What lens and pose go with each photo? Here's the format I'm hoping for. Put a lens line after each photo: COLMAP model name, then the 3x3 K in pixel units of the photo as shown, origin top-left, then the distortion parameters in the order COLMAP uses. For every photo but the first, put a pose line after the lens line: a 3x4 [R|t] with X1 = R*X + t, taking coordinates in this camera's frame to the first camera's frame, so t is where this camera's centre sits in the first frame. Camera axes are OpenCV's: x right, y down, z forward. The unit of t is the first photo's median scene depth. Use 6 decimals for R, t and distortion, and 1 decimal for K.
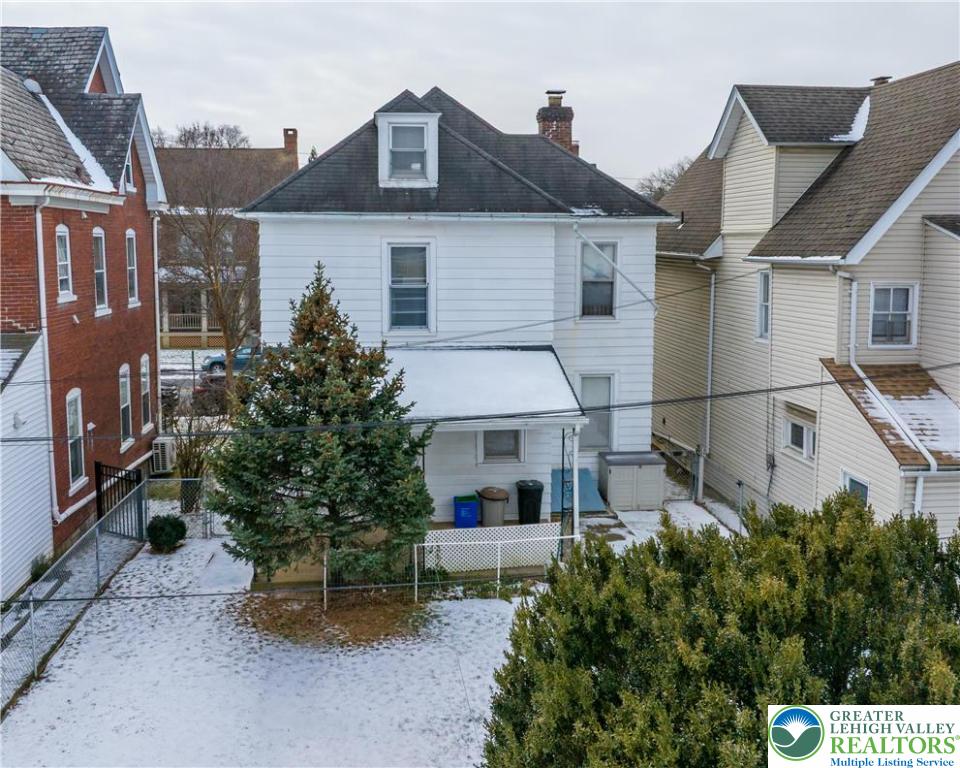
lens RADIAL K [[969.0, 0, 471.5], [0, 969.0, 339.7], [0, 0, 1]] dist [-0.019097, -0.040404]
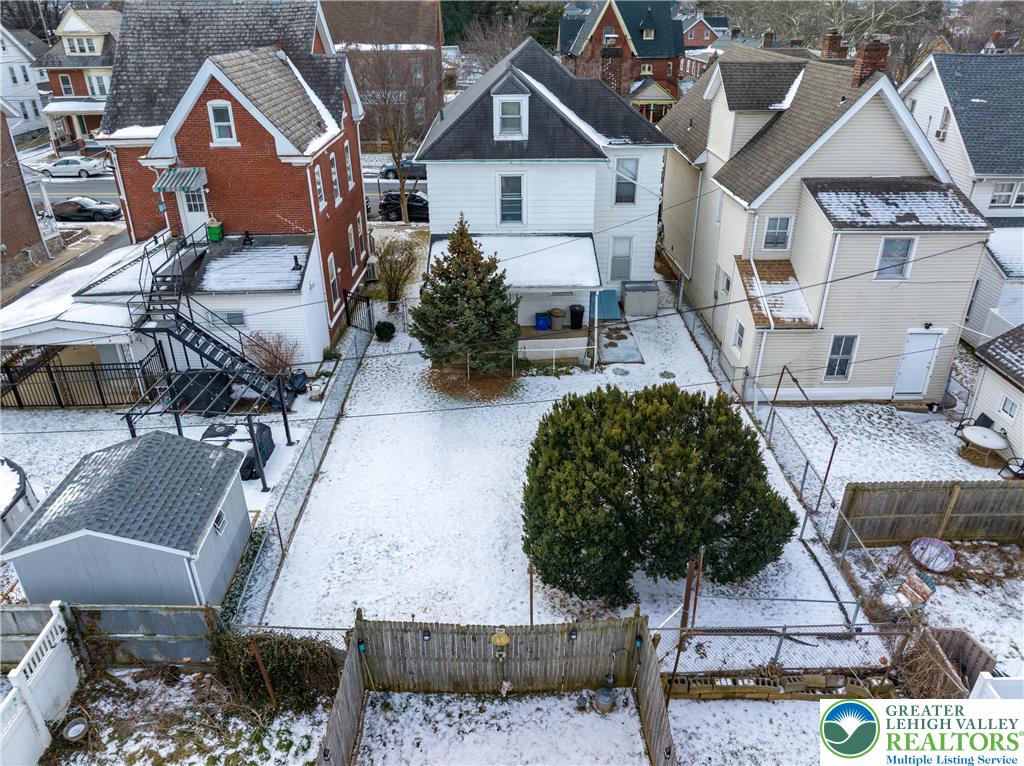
lens RADIAL K [[735.4, 0, 517.6], [0, 735.4, 381.7], [0, 0, 1]] dist [-0.035029, -0.005912]
pose [[0.996901, 0.030979, -0.072307, 0.054365], [-0.002029, 0.929012, 0.370043, -0.244438], [0.078637, -0.368750, 0.926196, -0.363888]]
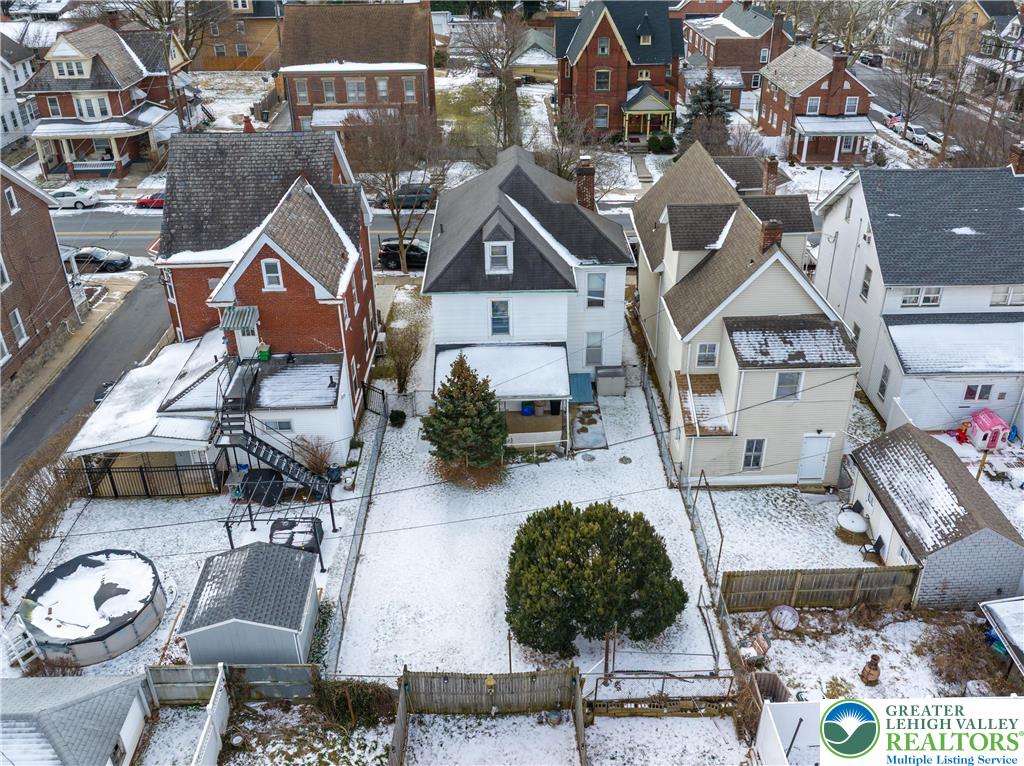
lens RADIAL K [[880.5, 0, 529.9], [0, 880.5, 353.2], [0, 0, 1]] dist [-0.004465, -0.091606]
pose [[0.997814, 0.023619, -0.061712, 0.128928], [0.001908, 0.923243, 0.384211, -0.756537], [0.066050, -0.383489, 0.921180, -0.871119]]
